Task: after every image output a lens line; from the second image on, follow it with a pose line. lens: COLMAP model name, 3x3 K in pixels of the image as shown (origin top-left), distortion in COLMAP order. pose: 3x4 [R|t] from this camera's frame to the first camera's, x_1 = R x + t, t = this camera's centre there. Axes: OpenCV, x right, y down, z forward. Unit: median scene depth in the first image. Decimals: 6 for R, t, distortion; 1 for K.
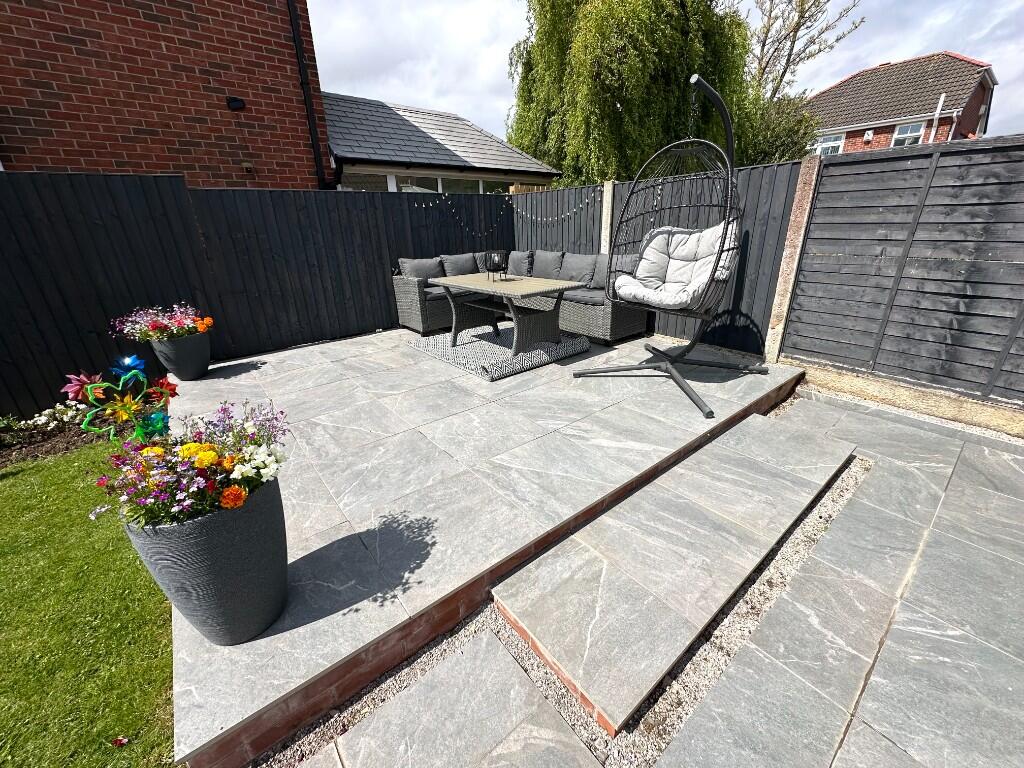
lens RADIAL K [[407.9, 0, 517.1], [0, 407.9, 384.4], [0, 0, 1]] dist [-0.010336, 0.002603]
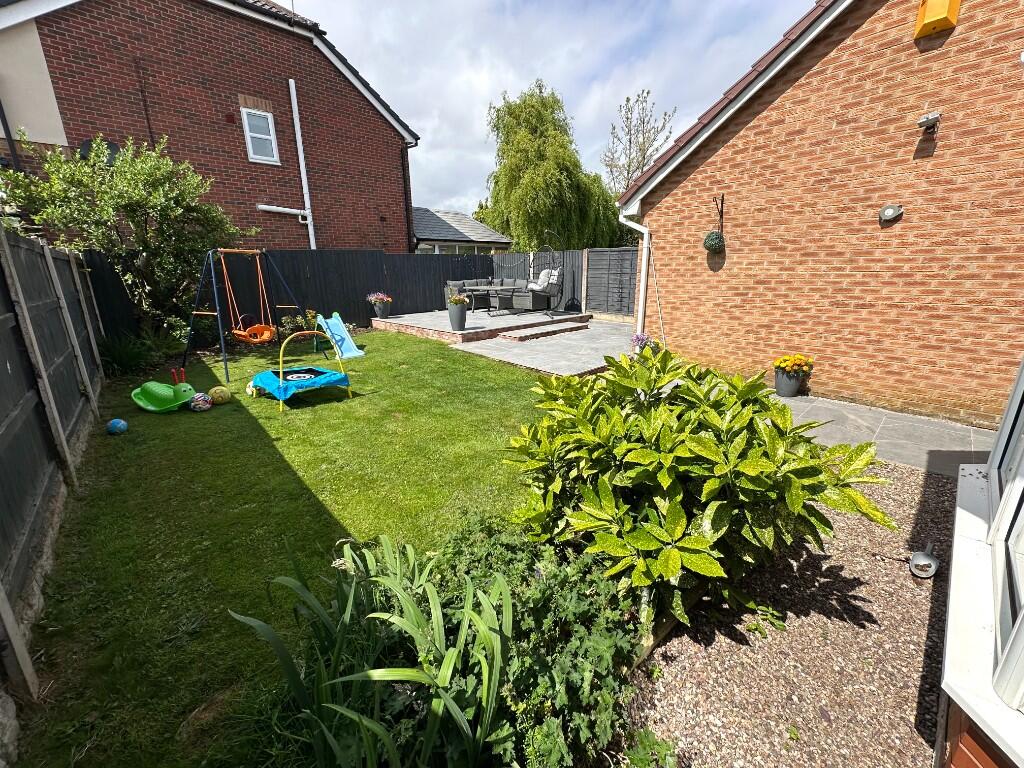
lens RADIAL K [[407.9, 0, 517.1], [0, 407.9, 384.4], [0, 0, 1]] dist [-0.010336, 0.002603]
pose [[0.996673, -0.009051, 0.081003, -0.094120], [0.016814, 0.995271, -0.095671, 0.634440], [-0.079754, 0.096714, 0.992112, -1.605825]]
